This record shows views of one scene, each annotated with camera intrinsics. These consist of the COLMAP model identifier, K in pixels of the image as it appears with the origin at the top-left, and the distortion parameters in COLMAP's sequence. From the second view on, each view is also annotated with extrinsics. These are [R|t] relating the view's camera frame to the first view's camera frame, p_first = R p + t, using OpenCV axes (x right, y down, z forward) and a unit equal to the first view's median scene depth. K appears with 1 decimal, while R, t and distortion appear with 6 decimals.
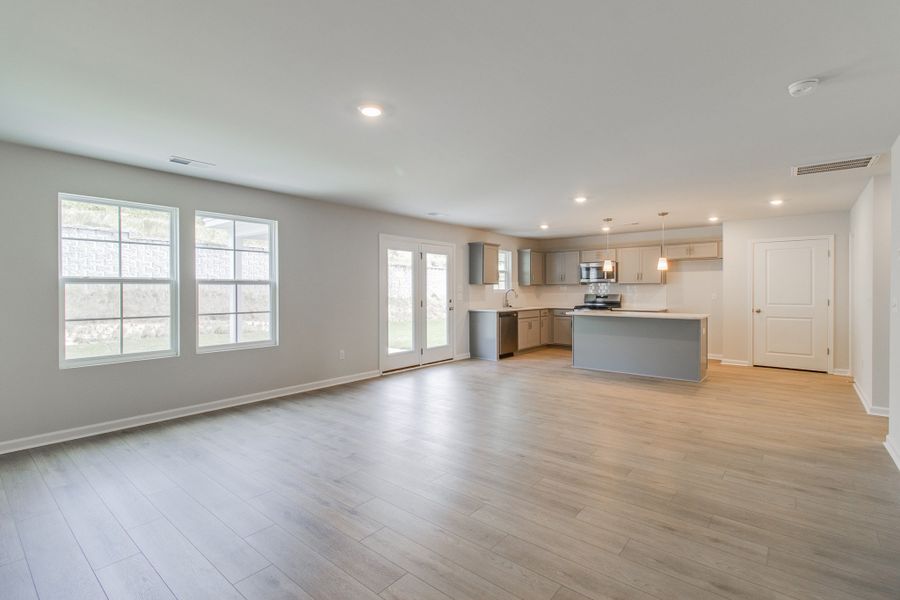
lens RADIAL K [[419.2, 0, 451.3], [0, 419.2, 294.7], [0, 0, 1]] dist [0.009076, 0.002075]
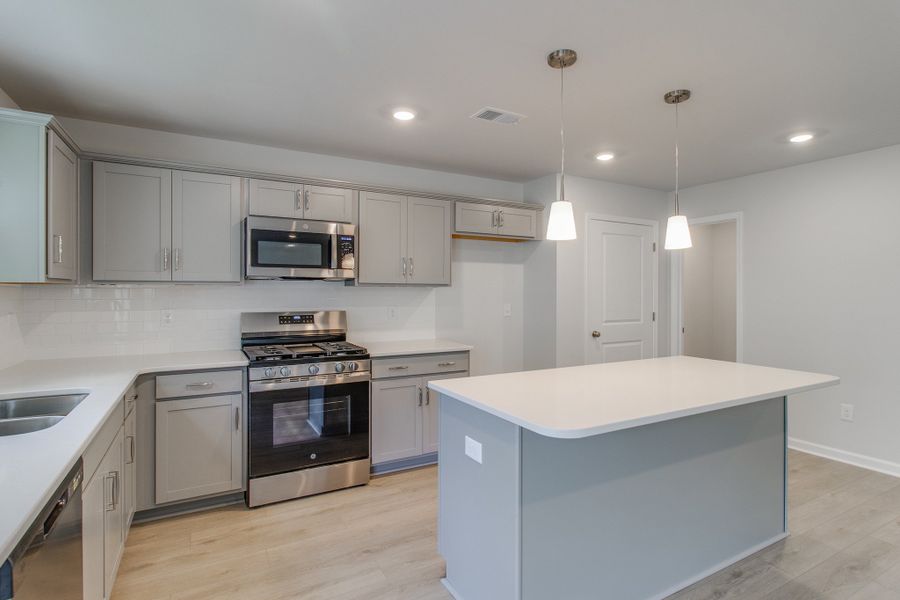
lens RADIAL K [[450.9, 0, 452.7], [0, 450.9, 298.1], [0, 0, 1]] dist [0.013010, -0.000624]
pose [[0.360204, -0.011774, 0.932799, 0.083454], [0.006076, 0.999929, 0.010275, -0.028084], [-0.932854, 0.001967, 0.360250, 1.302569]]
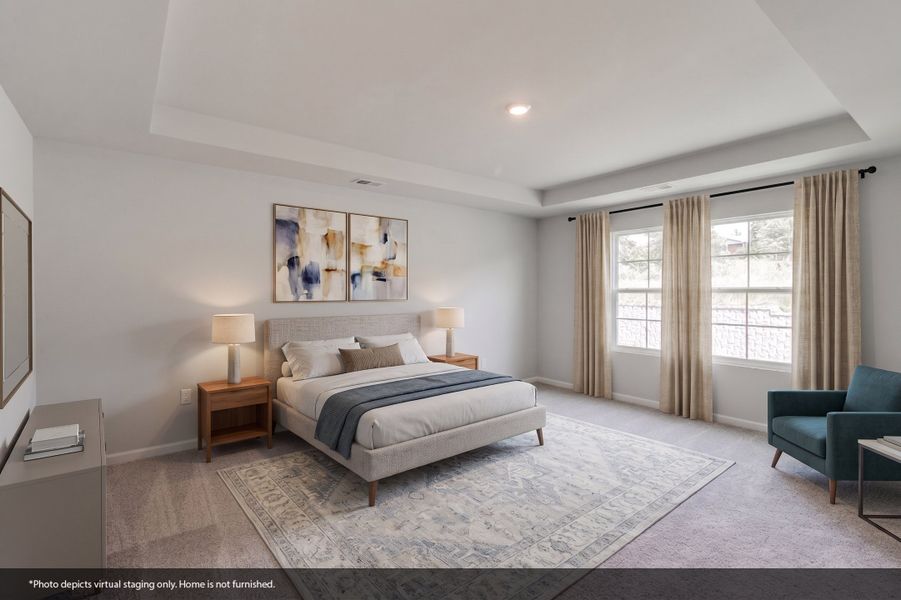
lens RADIAL K [[419.7, 0, 456.9], [0, 419.7, 297.5], [0, 0, 1]] dist [0.009076, 0.002075]
pose [[-0.211841, 0.004929, -0.977292, 0.465710], [-0.022039, 0.999709, 0.009820, -0.009601], [0.977056, 0.023619, -0.211670, 0.553527]]
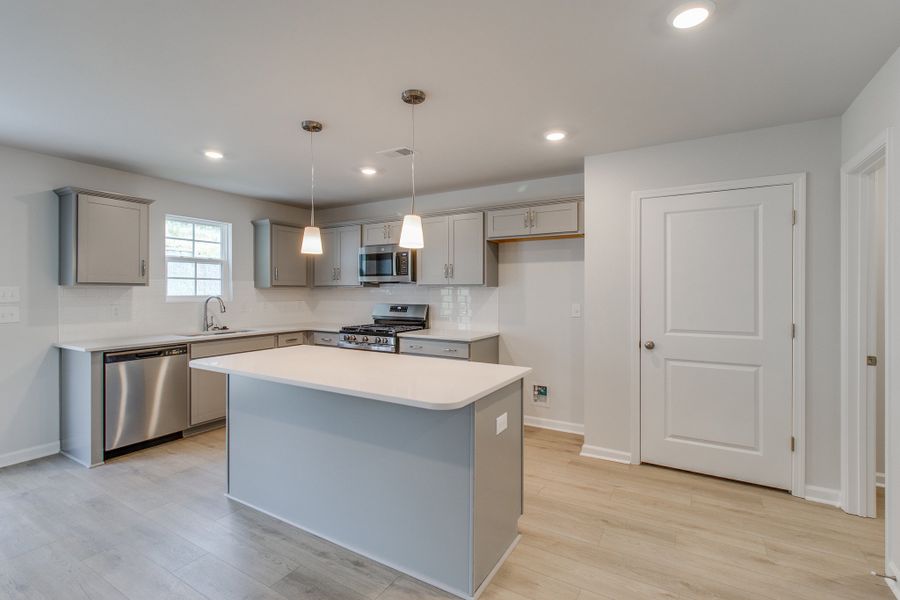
lens RADIAL K [[419.2, 0, 452.2], [0, 419.2, 294.2], [0, 0, 1]] dist [0.009076, 0.002075]
pose [[0.987327, 0.000475, 0.158699, 0.601256], [0.000046, 0.999995, -0.003279, -0.021967], [-0.158700, 0.003245, 0.987322, 0.789509]]
